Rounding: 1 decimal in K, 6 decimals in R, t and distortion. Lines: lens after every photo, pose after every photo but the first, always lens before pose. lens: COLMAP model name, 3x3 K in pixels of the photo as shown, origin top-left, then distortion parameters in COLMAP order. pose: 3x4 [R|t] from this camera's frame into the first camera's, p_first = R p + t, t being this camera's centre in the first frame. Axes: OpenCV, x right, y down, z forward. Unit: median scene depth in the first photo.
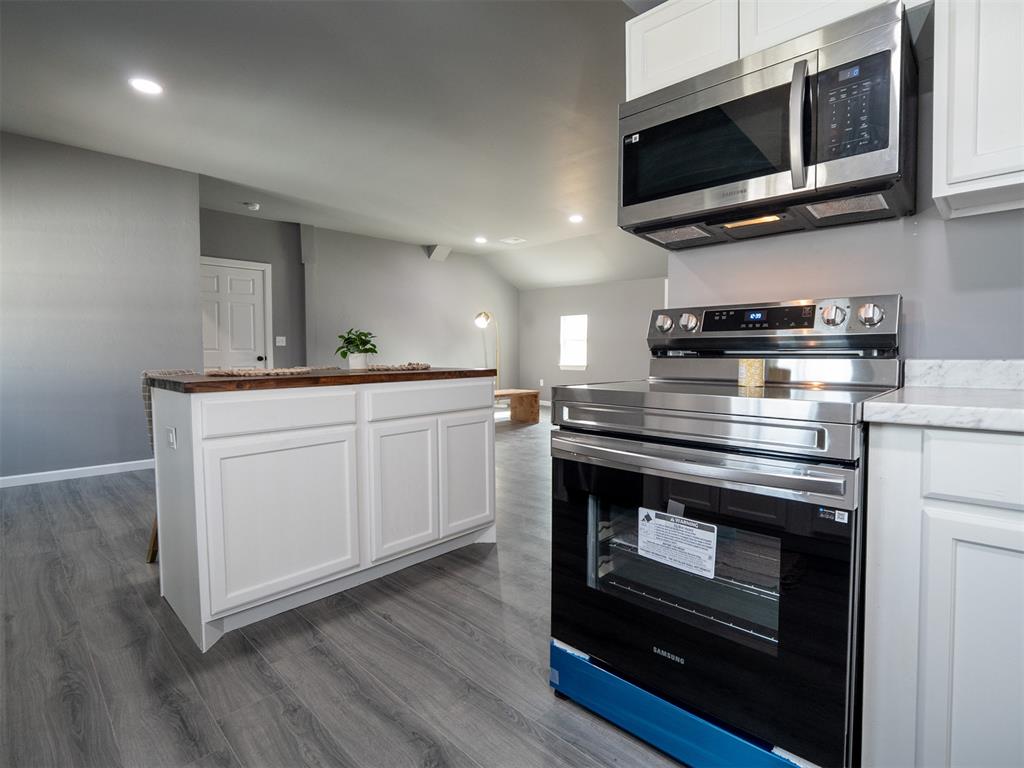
lens RADIAL K [[507.9, 0, 516.0], [0, 507.9, 382.6], [0, 0, 1]] dist [-0.003074, -0.000829]
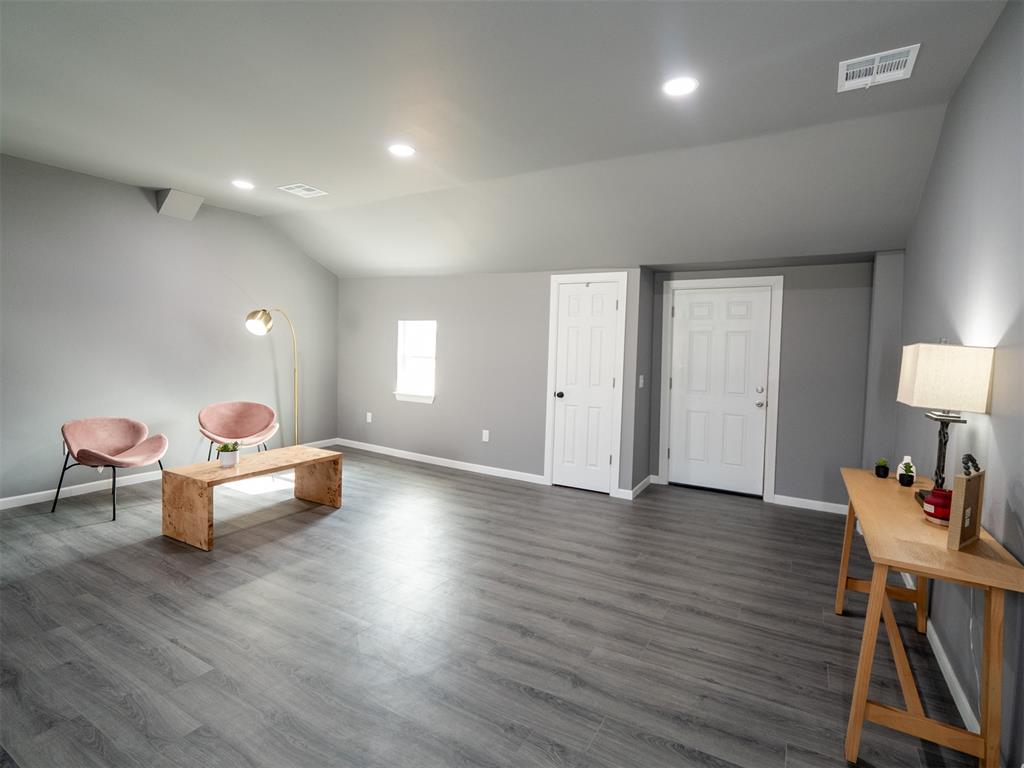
lens RADIAL K [[507.9, 0, 514.2], [0, 507.9, 383.3], [0, 0, 1]] dist [-0.003074, -0.000829]
pose [[0.970031, 0.012544, 0.242659, 0.082760], [-0.015626, 0.999820, 0.010783, -0.062722], [-0.242480, -0.014251, 0.970052, 0.340898]]
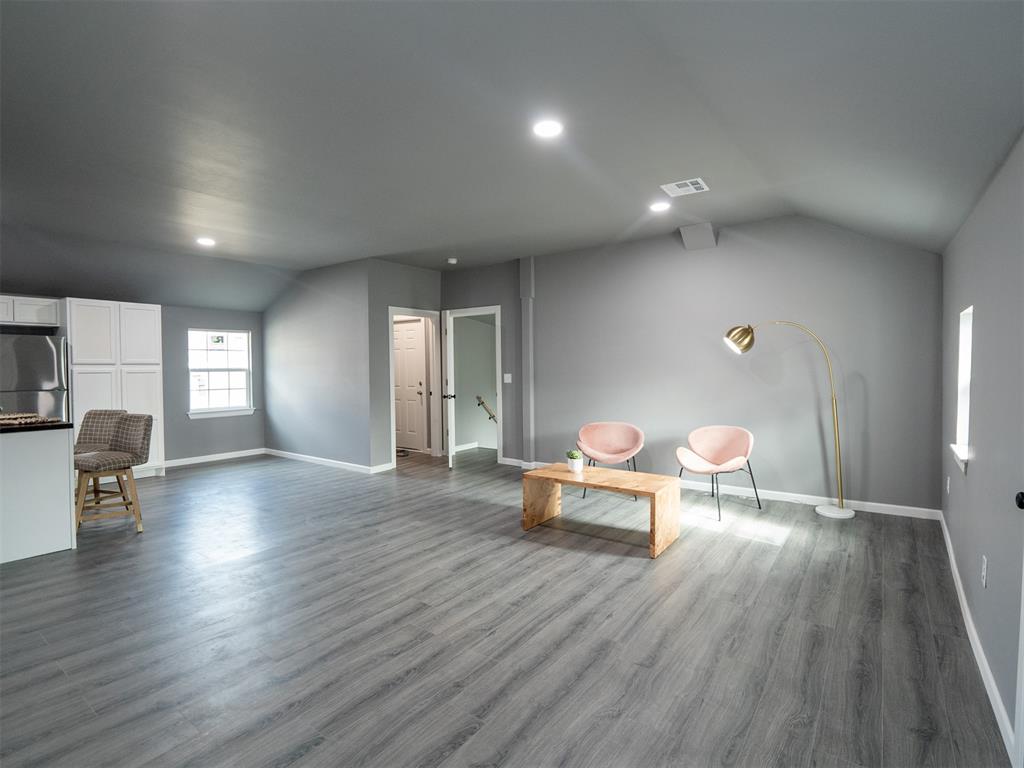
lens RADIAL K [[507.9, 0, 518.7], [0, 507.9, 380.8], [0, 0, 1]] dist [-0.003074, -0.000829]
pose [[0.132406, 0.034185, -0.990606, 0.439443], [-0.045947, 0.998542, 0.028318, -0.082544], [0.990130, 0.041766, 0.133783, 0.711597]]
